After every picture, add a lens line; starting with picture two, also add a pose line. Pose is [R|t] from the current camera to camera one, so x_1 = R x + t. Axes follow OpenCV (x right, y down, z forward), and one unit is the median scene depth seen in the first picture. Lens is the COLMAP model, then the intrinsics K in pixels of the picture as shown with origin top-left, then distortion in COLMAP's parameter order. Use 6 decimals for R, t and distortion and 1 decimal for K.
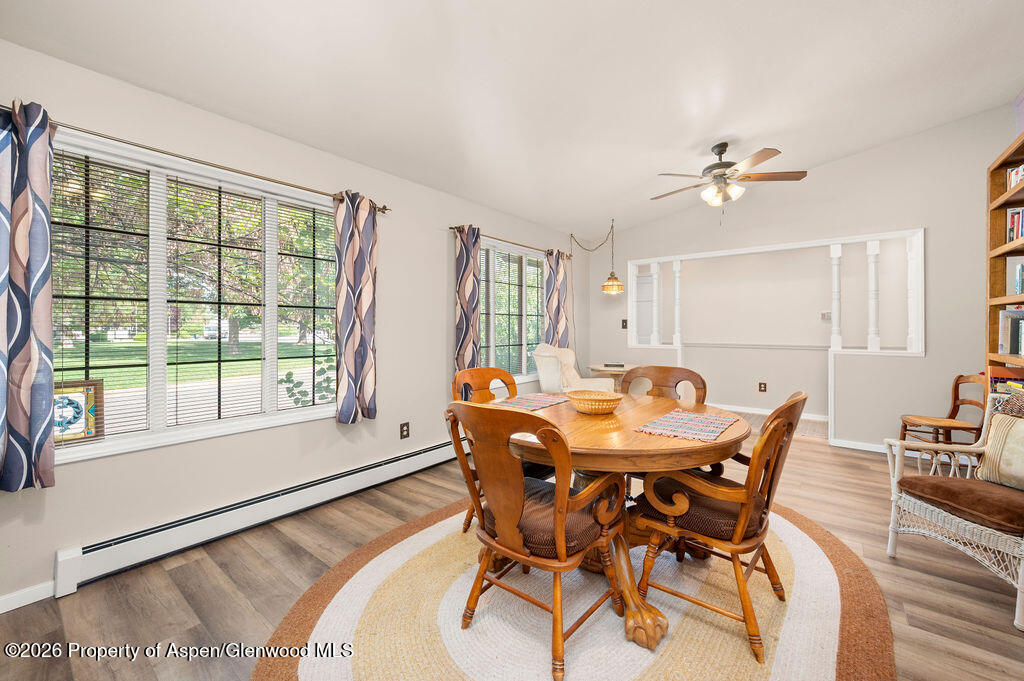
lens RADIAL K [[405.4, 0, 519.6], [0, 405.4, 333.7], [0, 0, 1]] dist [-0.008288, -0.000747]
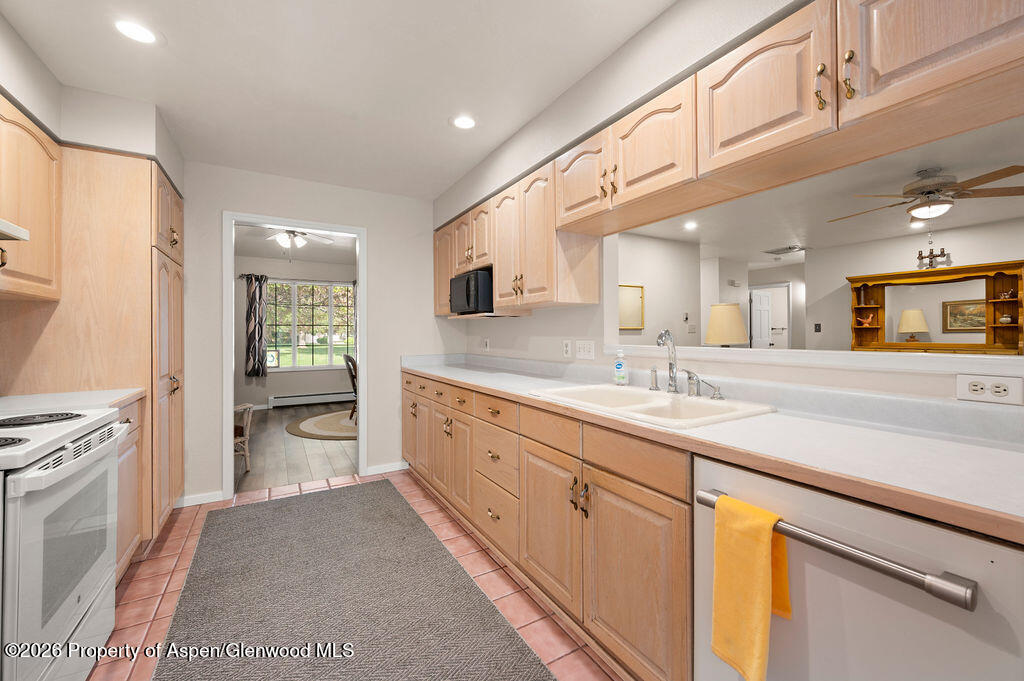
lens RADIAL K [[405.4, 0, 509.4], [0, 405.4, 331.1], [0, 0, 1]] dist [-0.008288, -0.000747]
pose [[0.931041, -0.007607, -0.364835, 2.167881], [0.003520, 0.999923, -0.011867, 0.008979], [0.364897, 0.009765, 0.930997, -1.580782]]
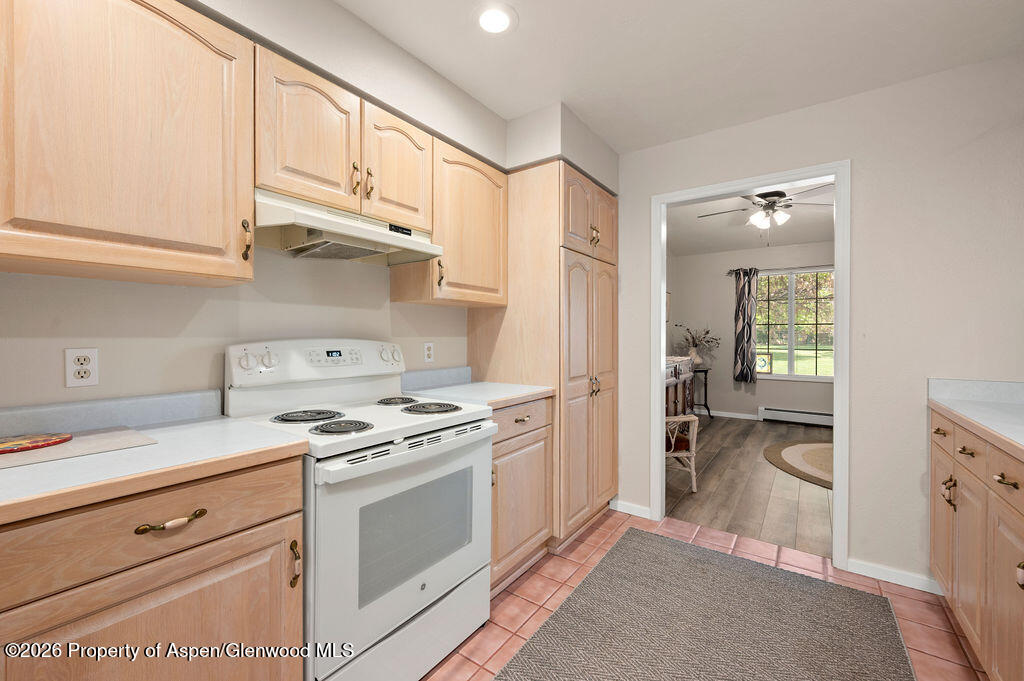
lens RADIAL K [[405.4, 0, 519.4], [0, 405.4, 337.4], [0, 0, 1]] dist [-0.008288, -0.000747]
pose [[0.038834, 0.004008, -0.999238, 1.928676], [-0.006630, 0.999971, 0.003754, 0.004846], [0.999224, 0.006479, 0.038860, -0.995056]]
